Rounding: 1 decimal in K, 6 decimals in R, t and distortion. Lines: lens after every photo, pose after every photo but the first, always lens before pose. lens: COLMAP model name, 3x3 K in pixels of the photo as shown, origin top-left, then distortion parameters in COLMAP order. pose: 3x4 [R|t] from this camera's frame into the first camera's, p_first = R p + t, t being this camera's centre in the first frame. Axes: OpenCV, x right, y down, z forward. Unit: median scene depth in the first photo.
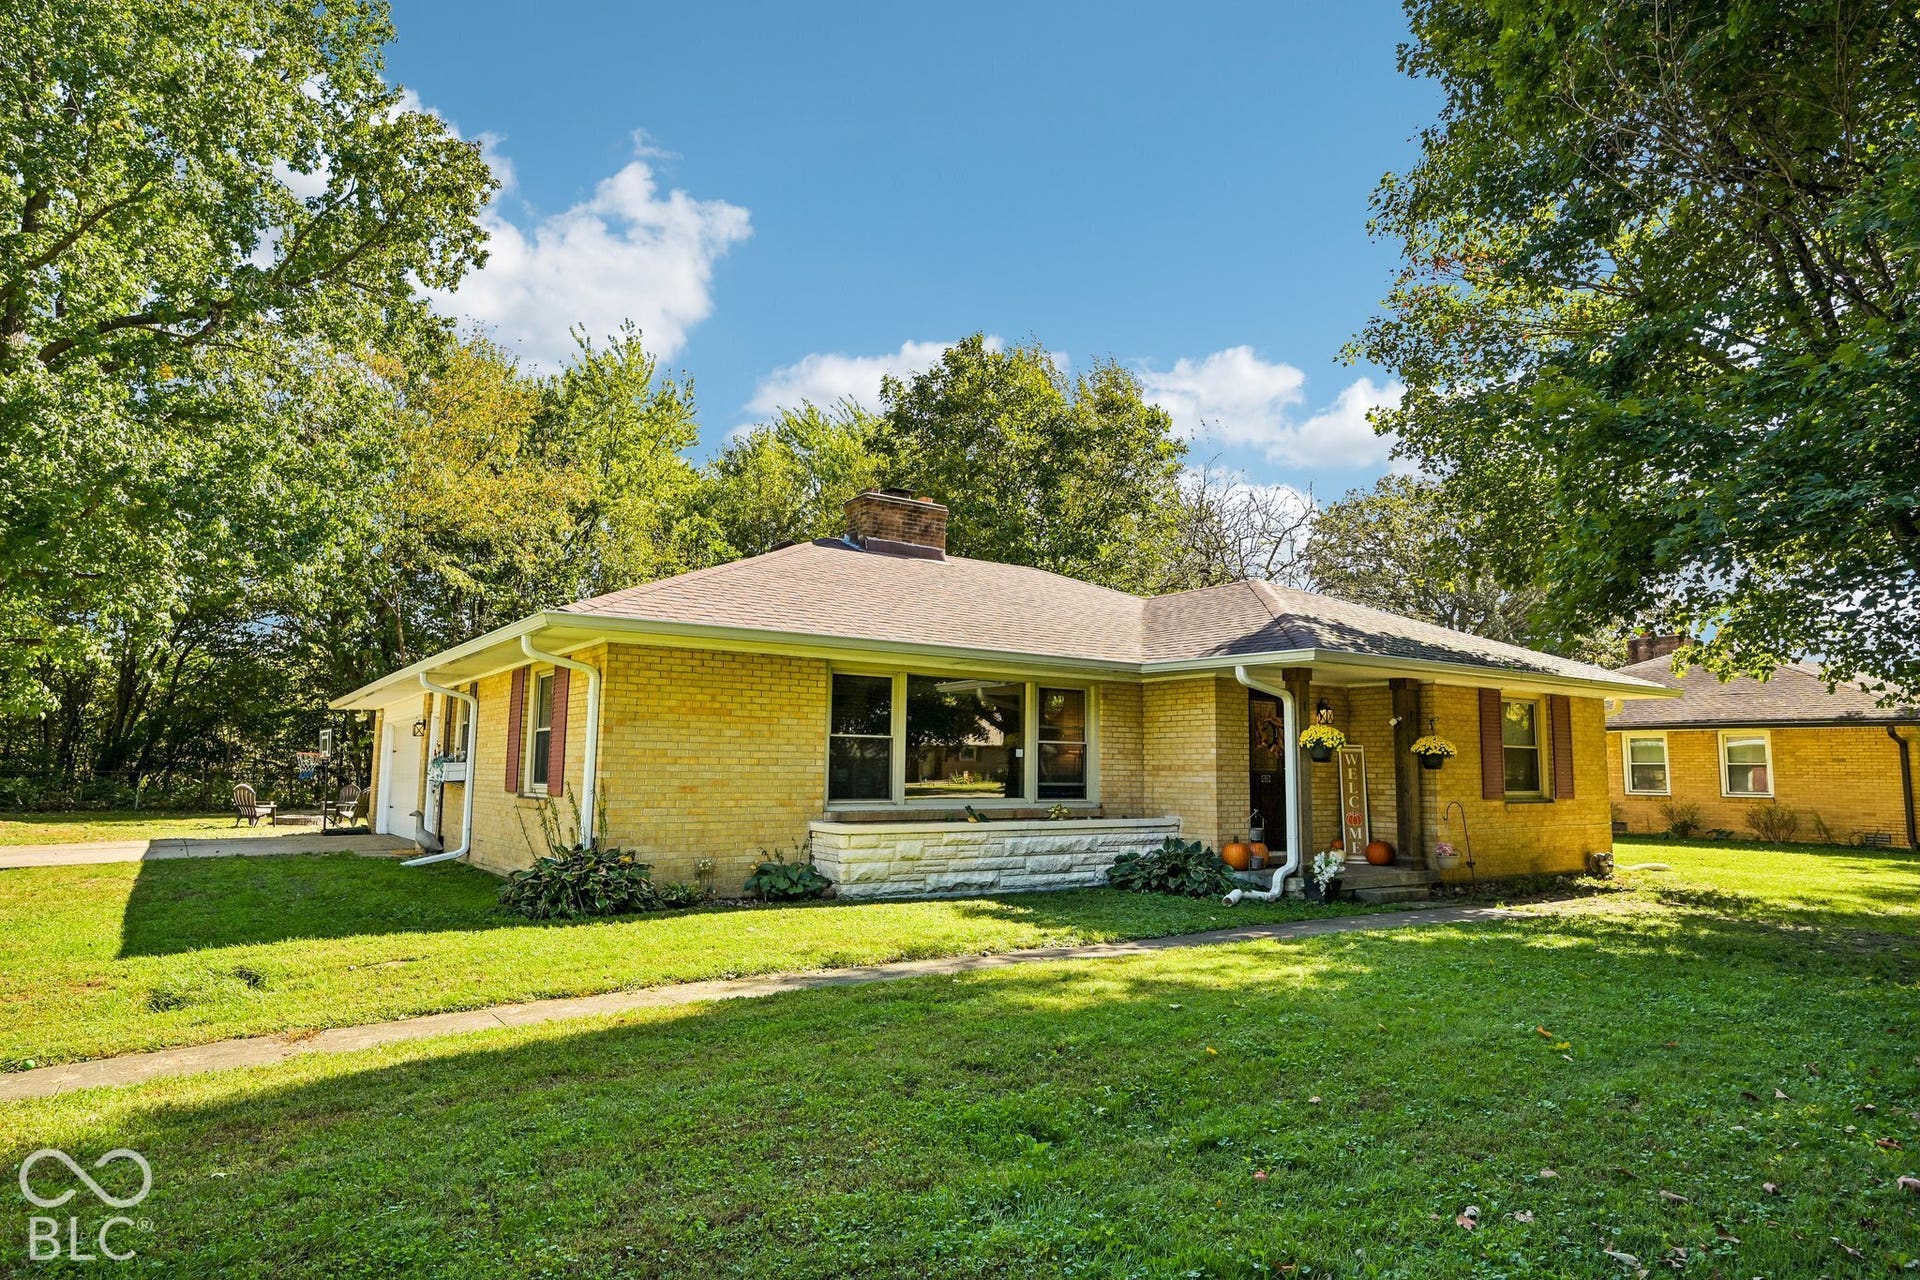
lens RADIAL K [[1100.0, 0, 962.5], [0, 1100.0, 638.8], [0, 0, 1]] dist [-0.007018, -0.000442]
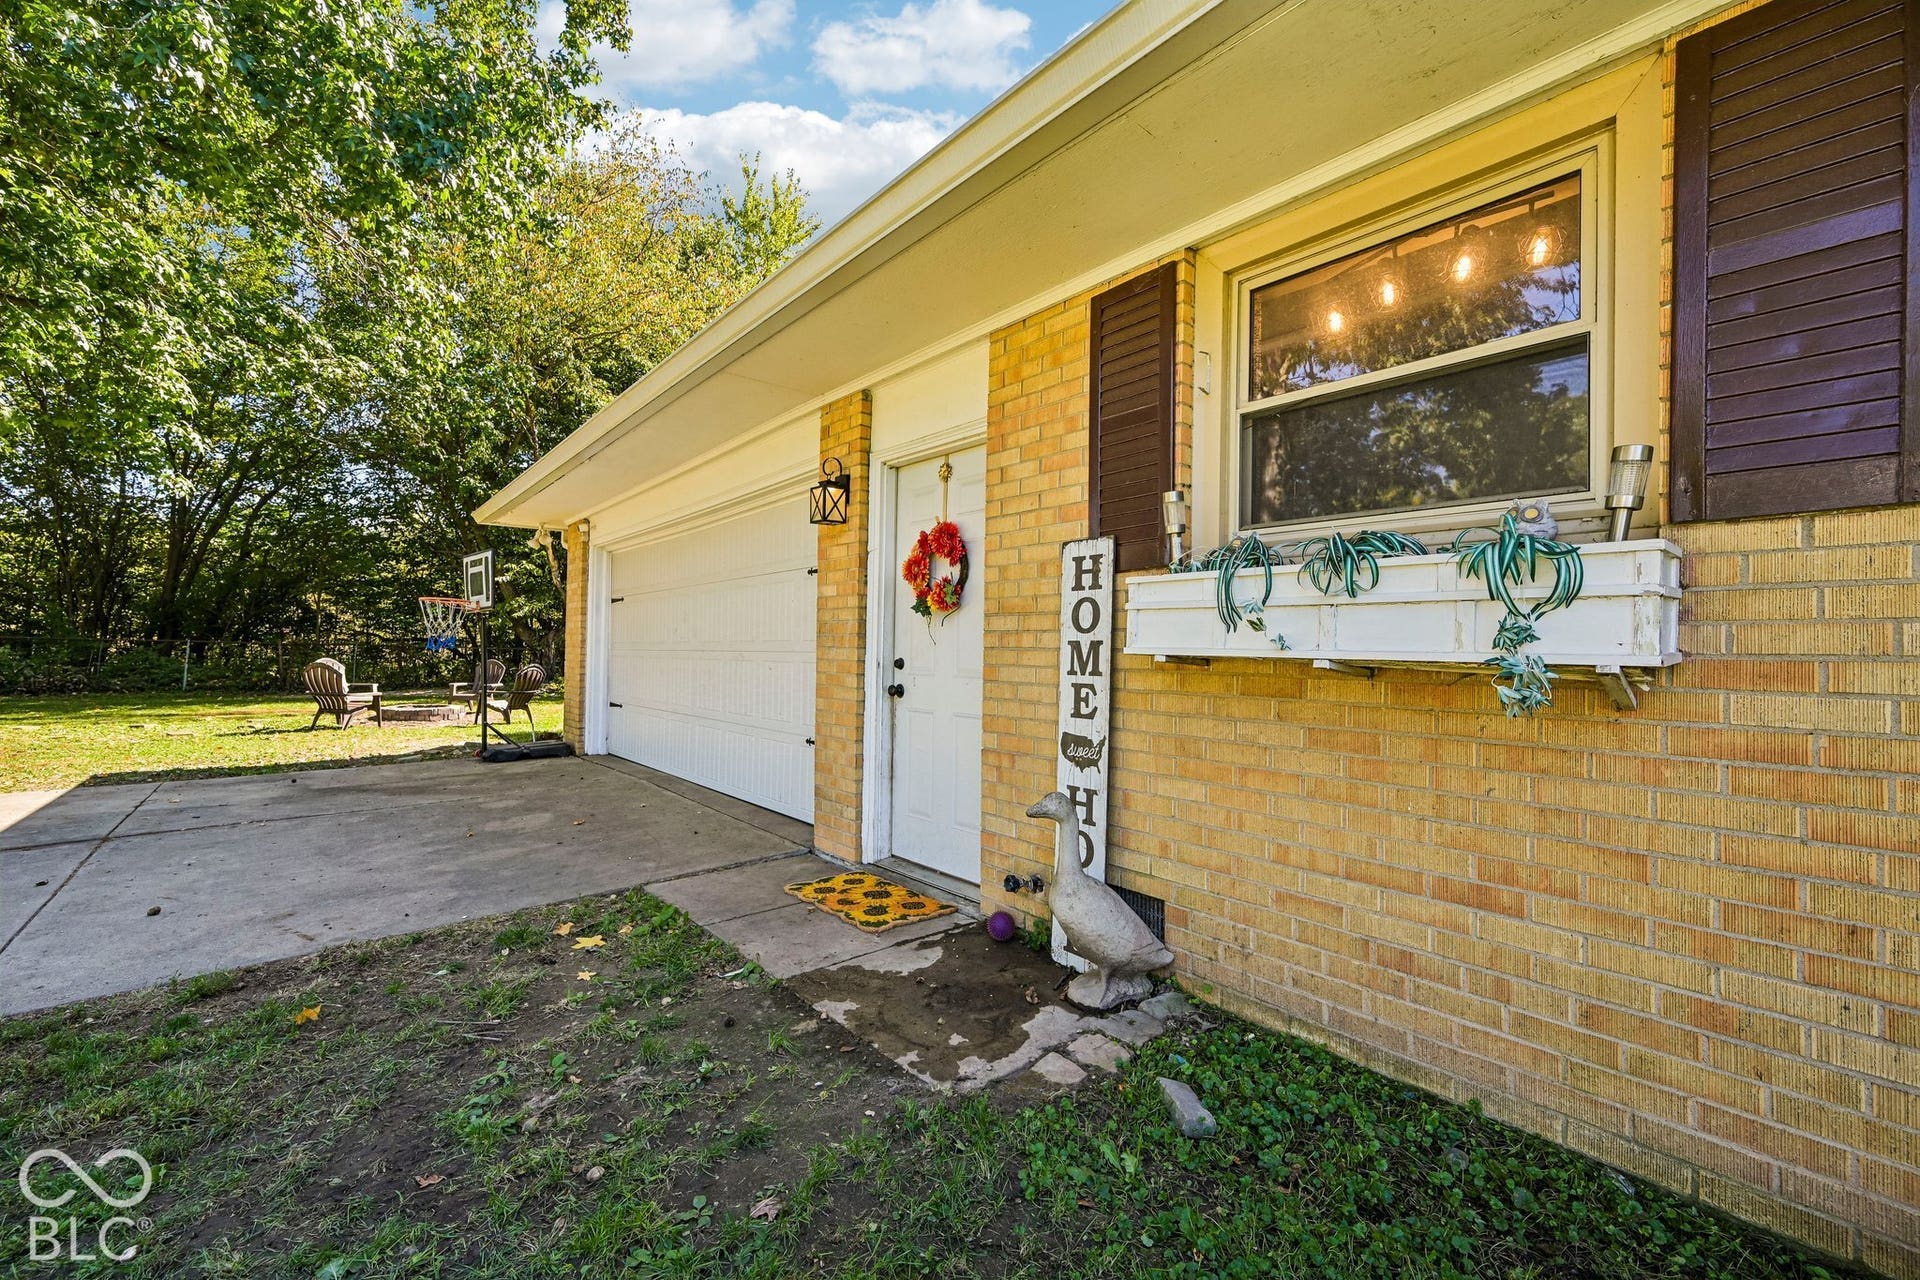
lens RADIAL K [[753.8, 0, 960.9], [0, 753.8, 640.0], [0, 0, 1]] dist [-0.001564, 0.001183]
pose [[0.995107, 0.004525, 0.098695, -0.247037], [-0.015236, 0.994029, 0.108043, 0.050983], [-0.097617, -0.109018, 0.989235, 0.397664]]
